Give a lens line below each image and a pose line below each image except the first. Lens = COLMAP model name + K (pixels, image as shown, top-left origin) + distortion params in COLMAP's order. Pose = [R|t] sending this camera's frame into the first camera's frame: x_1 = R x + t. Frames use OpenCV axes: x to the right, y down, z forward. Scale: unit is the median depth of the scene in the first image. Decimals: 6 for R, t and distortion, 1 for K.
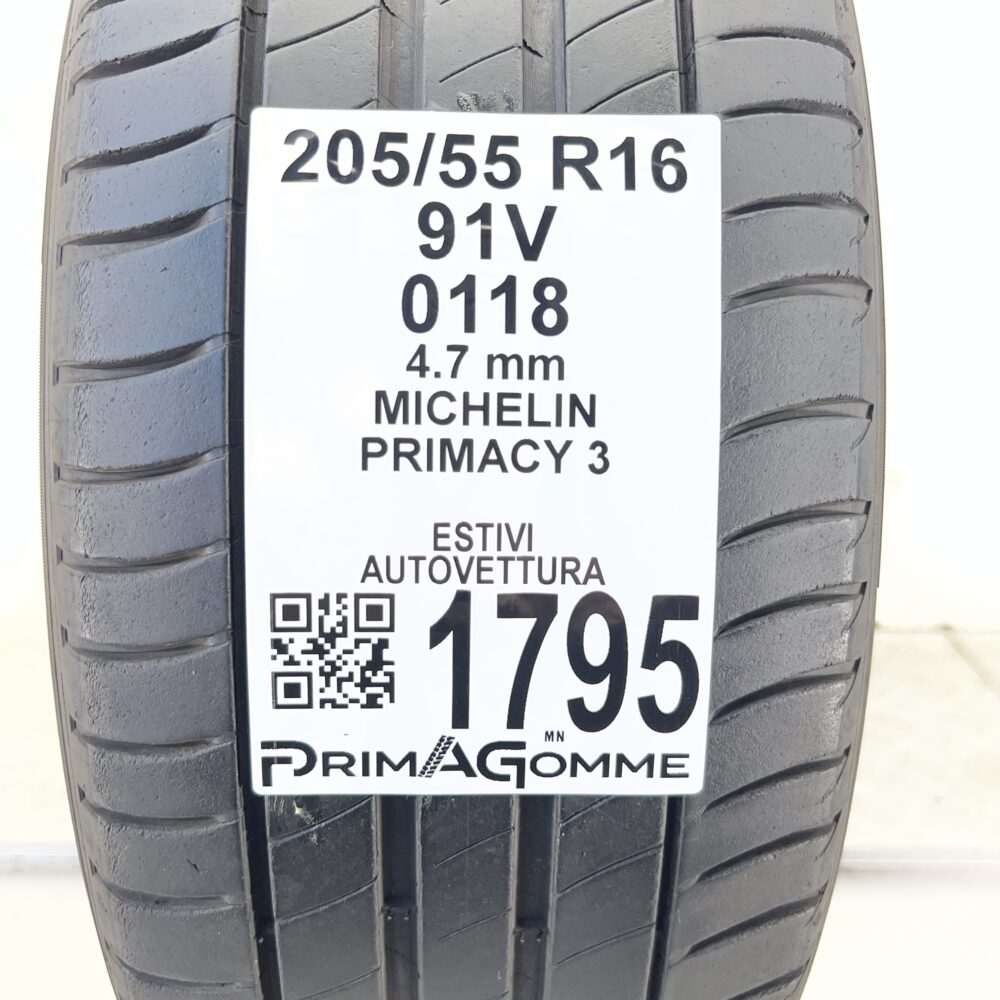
lens RADIAL K [[1050.7, 0, 493.9], [0, 1050.7, 510.8], [0, 0, 1]] dist [0.016025, 0.000000]
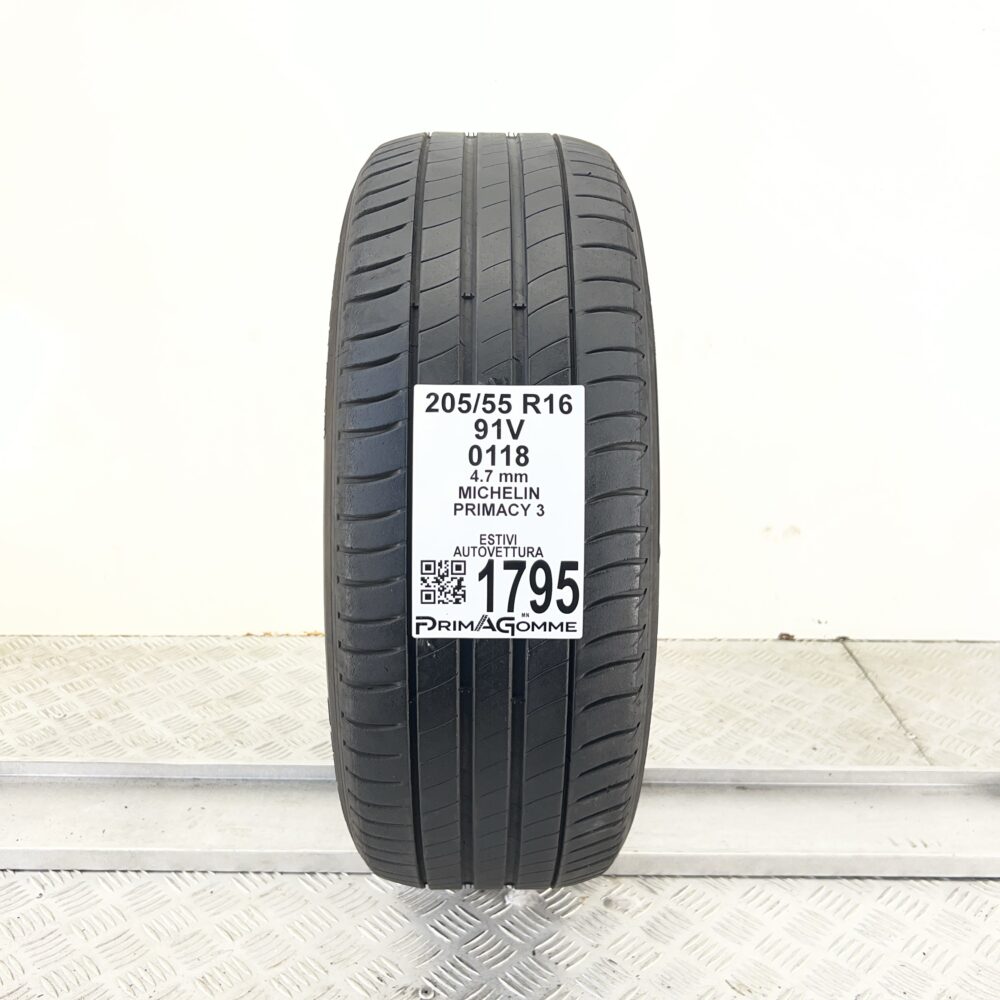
lens RADIAL K [[1091.1, 0, 503.9], [0, 1091.1, 500.5], [0, 0, 1]] dist [0.021252, 0.000000]
pose [[0.999781, -0.004075, -0.020511, 0.062332], [0.002629, 0.997540, -0.070052, 0.120769], [0.020746, 0.069983, 0.997332, -1.812966]]
